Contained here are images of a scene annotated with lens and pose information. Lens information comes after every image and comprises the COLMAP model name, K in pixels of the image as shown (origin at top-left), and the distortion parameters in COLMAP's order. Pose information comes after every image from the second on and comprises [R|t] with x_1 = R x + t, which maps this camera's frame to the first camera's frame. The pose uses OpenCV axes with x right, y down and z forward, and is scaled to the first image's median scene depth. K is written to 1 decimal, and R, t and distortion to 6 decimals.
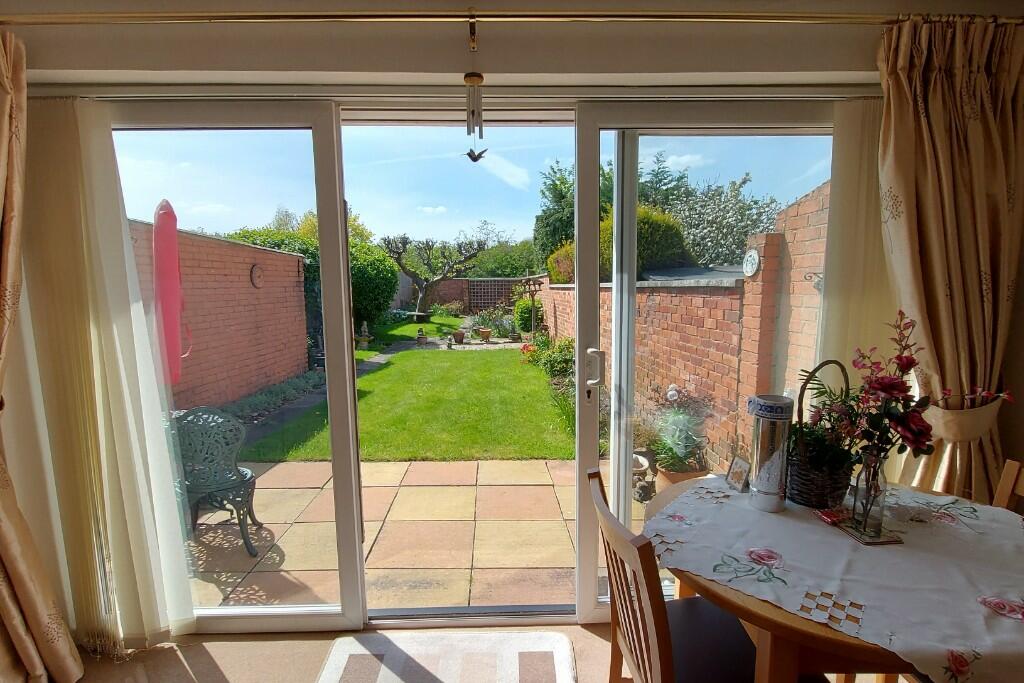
lens RADIAL K [[480.5, 0, 510.2], [0, 480.5, 342.0], [0, 0, 1]] dist [-0.015694, -0.004294]
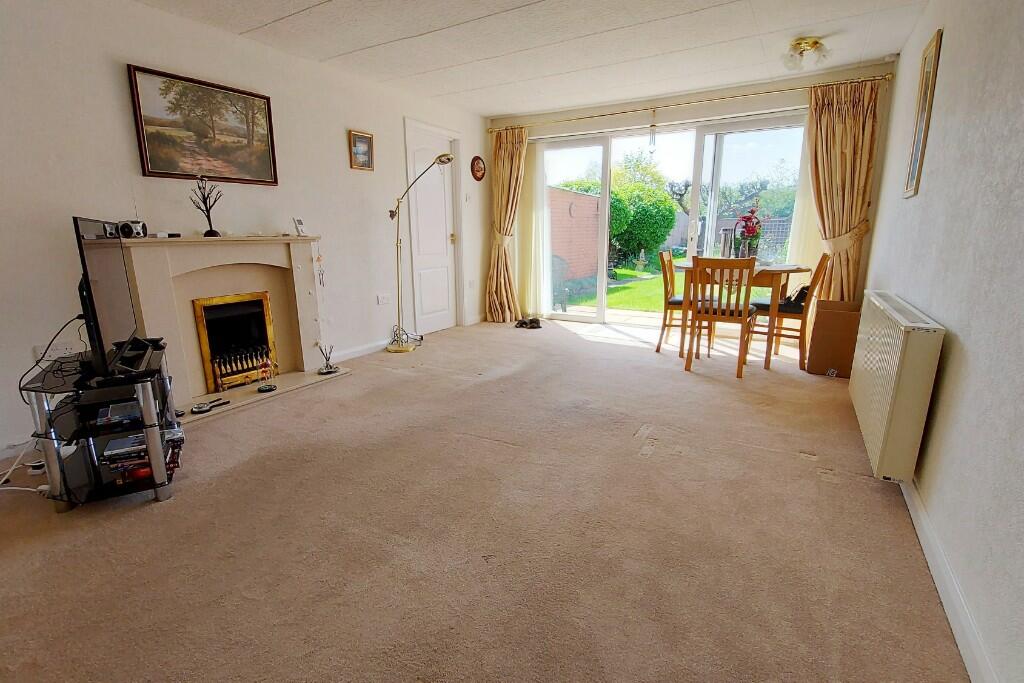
lens RADIAL K [[480.5, 0, 515.5], [0, 480.5, 342.6], [0, 0, 1]] dist [-0.015694, -0.004294]
pose [[0.833958, 0.122739, -0.538004, 0.153106], [-0.065001, 0.990012, 0.125101, 0.074760], [0.547986, -0.069358, 0.833607, -0.319389]]
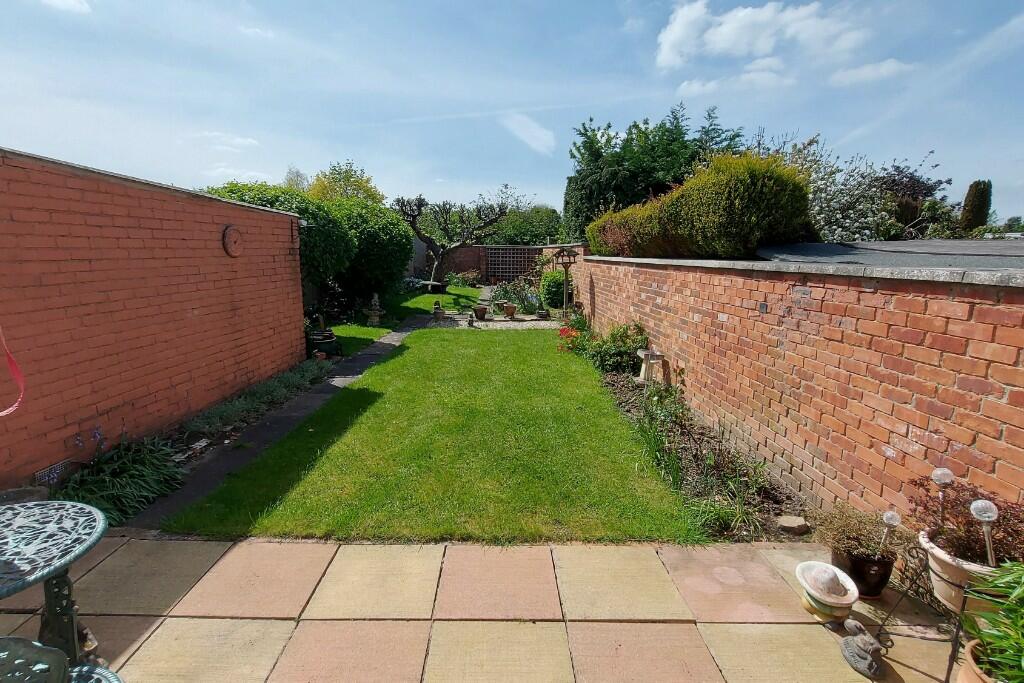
lens RADIAL K [[480.5, 0, 512.8], [0, 480.5, 339.9], [0, 0, 1]] dist [-0.015694, -0.004294]
pose [[0.999557, 0.025269, -0.015720, -0.033873], [-0.024233, 0.997725, 0.062916, -0.018933], [0.017274, -0.062507, 0.997895, 0.114710]]
